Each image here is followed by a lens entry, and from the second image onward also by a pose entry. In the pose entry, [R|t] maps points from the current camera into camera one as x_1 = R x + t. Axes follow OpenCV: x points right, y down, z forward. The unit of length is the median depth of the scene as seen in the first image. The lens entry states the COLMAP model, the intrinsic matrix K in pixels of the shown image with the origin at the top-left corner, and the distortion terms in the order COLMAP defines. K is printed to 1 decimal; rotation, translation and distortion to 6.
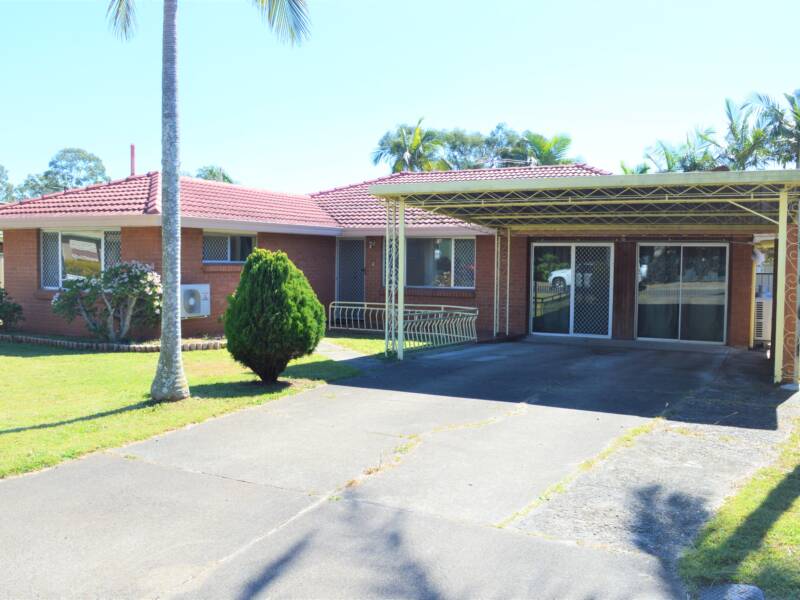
lens RADIAL K [[730.4, 0, 401.0], [0, 730.4, 300.1], [0, 0, 1]] dist [-0.104533, 0.054333]
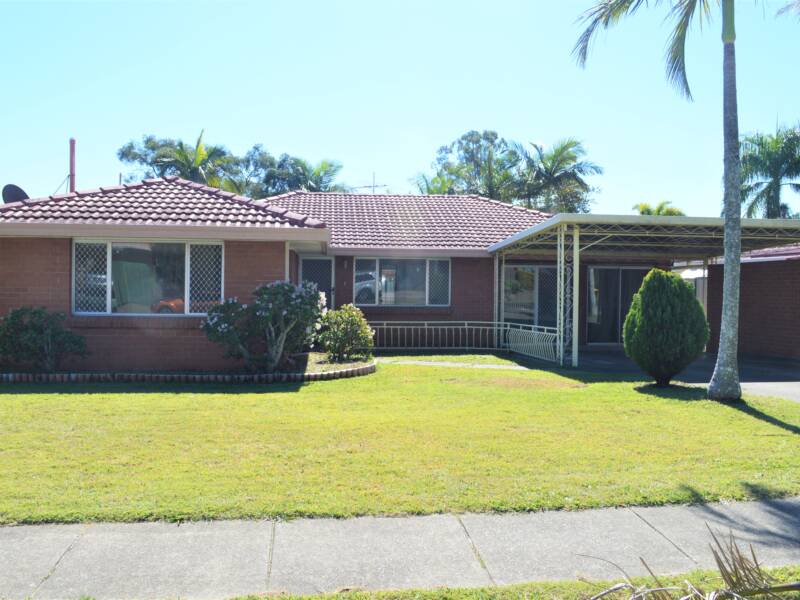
lens RADIAL K [[730.4, 0, 401.7], [0, 730.4, 299.4], [0, 0, 1]] dist [-0.104533, 0.054333]
pose [[0.837644, -0.012546, 0.546072, -0.598522], [0.028529, 0.999376, -0.020802, -0.005885], [-0.545471, 0.033004, 0.837480, 0.135907]]
